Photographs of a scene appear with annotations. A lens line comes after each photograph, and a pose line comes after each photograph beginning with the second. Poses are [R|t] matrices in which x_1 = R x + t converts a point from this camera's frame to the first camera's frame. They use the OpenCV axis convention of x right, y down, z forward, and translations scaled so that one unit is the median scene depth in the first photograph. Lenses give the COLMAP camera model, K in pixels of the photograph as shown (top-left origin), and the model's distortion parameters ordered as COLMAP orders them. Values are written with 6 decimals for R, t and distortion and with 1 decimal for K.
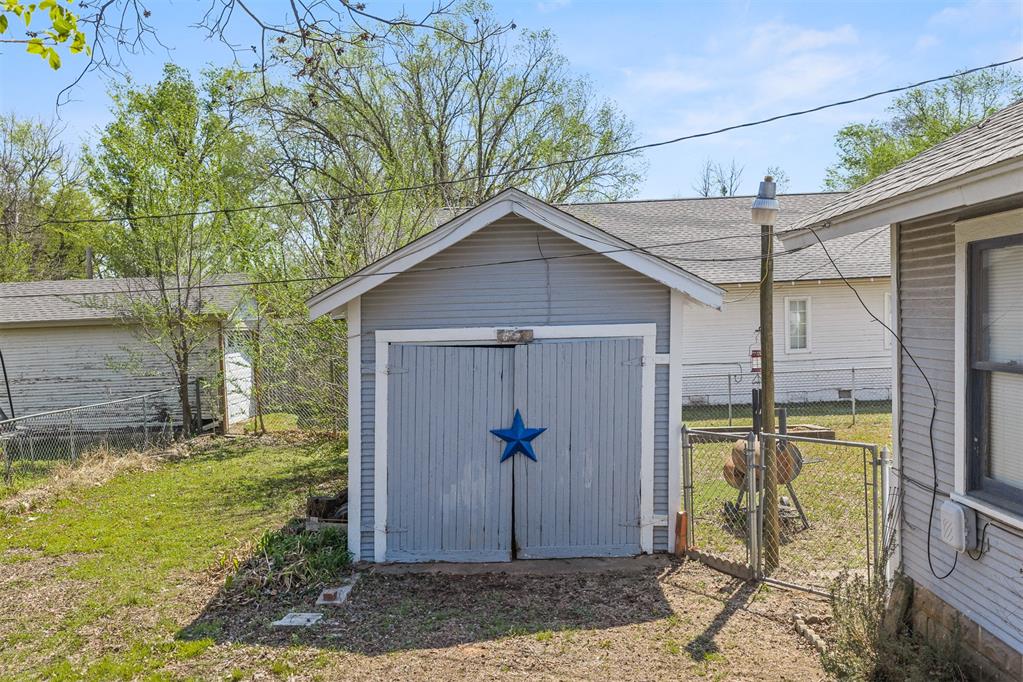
lens RADIAL K [[843.5, 0, 511.5], [0, 843.5, 341.0], [0, 0, 1]] dist [0.001204, -0.007933]
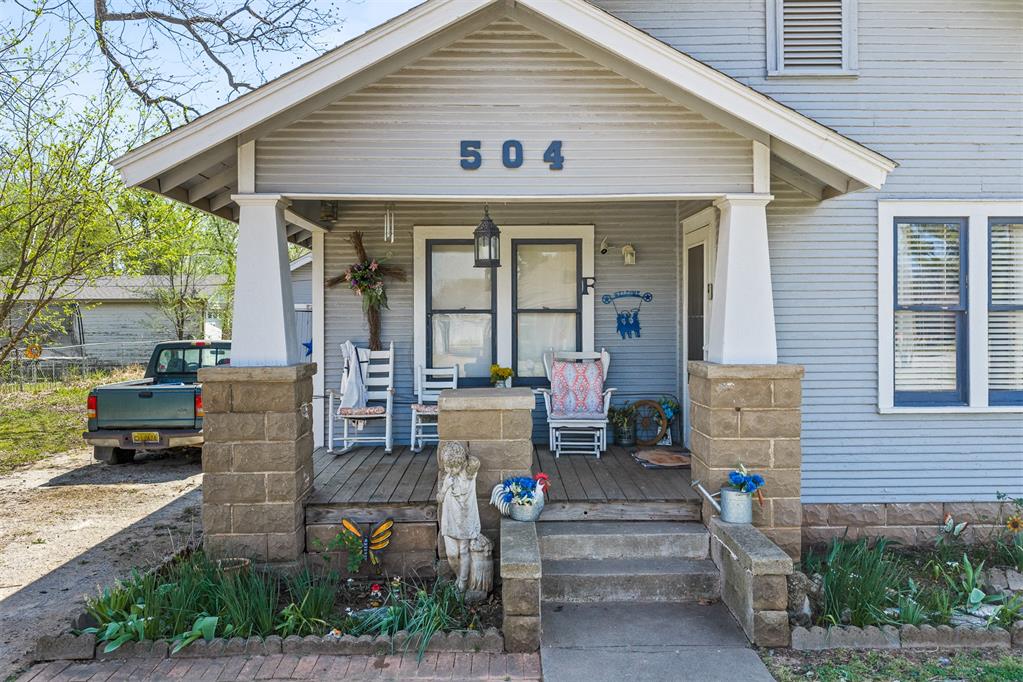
lens RADIAL K [[851.2, 0, 511.6], [0, 851.2, 320.9], [0, 0, 1]] dist [0.007158, -0.003470]
pose [[0.998818, 0.048327, 0.005210, 0.291645], [-0.048122, 0.998258, -0.034139, 0.043101], [-0.006851, 0.033848, 0.999404, -0.785409]]
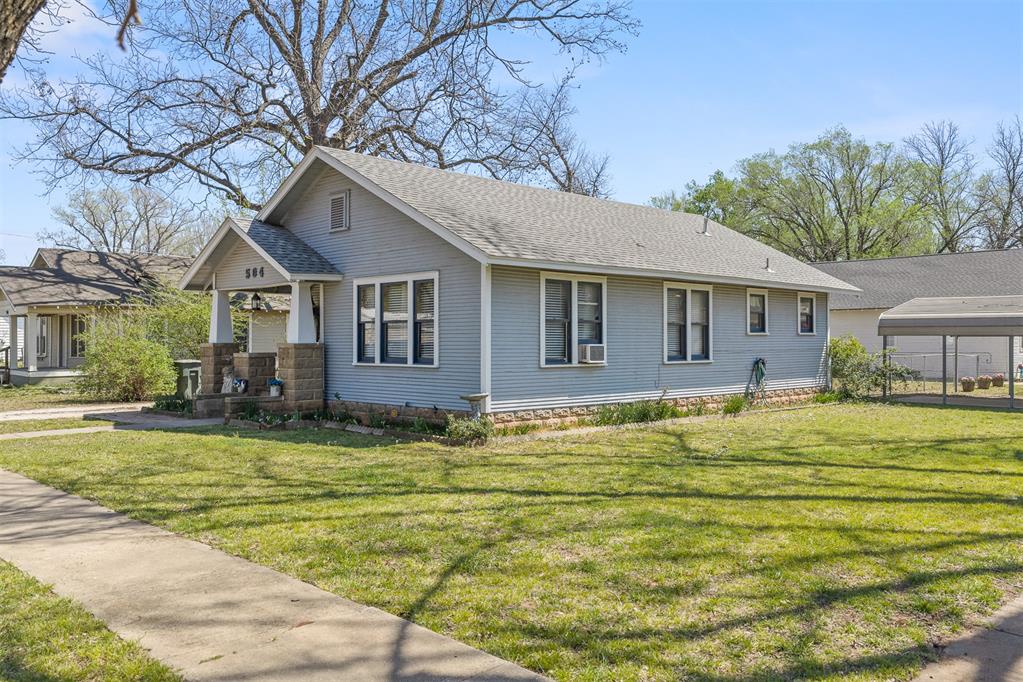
lens RADIAL K [[843.5, 0, 511.5], [0, 843.5, 341.0], [0, 0, 1]] dist [0.001204, -0.007933]
pose [[0.692662, 0.053886, -0.719247, 1.251176], [-0.062465, 0.997940, 0.014609, 0.012544], [0.718553, 0.034808, 0.694601, -0.928389]]
